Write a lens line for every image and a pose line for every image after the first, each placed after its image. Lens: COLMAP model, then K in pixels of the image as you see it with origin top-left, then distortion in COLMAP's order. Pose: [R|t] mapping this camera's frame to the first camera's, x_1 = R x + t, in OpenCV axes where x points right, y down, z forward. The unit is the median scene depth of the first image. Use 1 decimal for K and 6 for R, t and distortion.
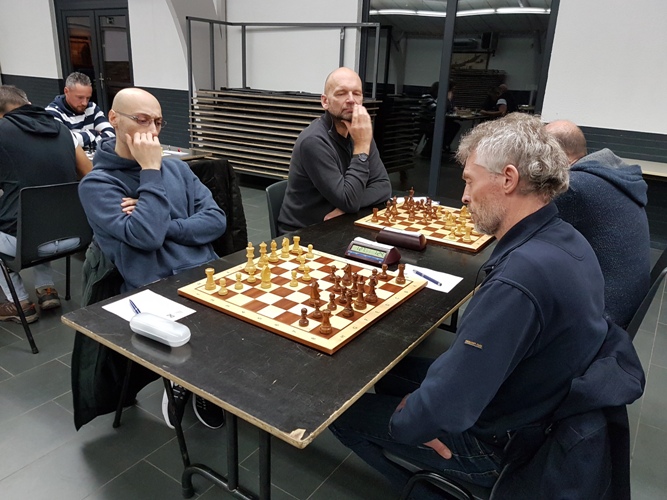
lens RADIAL K [[525.2, 0, 332.8], [0, 525.2, 247.8], [0, 0, 1]] dist [0.004039, -0.005809]
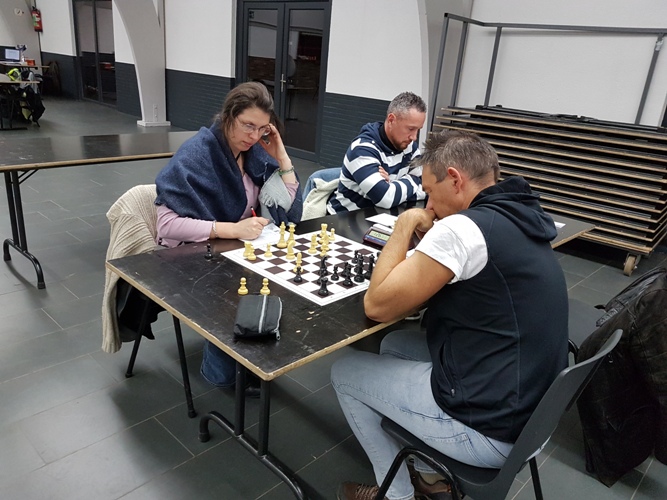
lens RADIAL K [[525.2, 0, 335.7], [0, 525.2, 253.2], [0, 0, 1]] dist [0.004039, -0.005809]
pose [[0.987346, 0.088826, -0.131370, -0.342730], [-0.087388, 0.996035, 0.016685, -0.094558], [0.132331, -0.004994, 0.991193, 0.228735]]
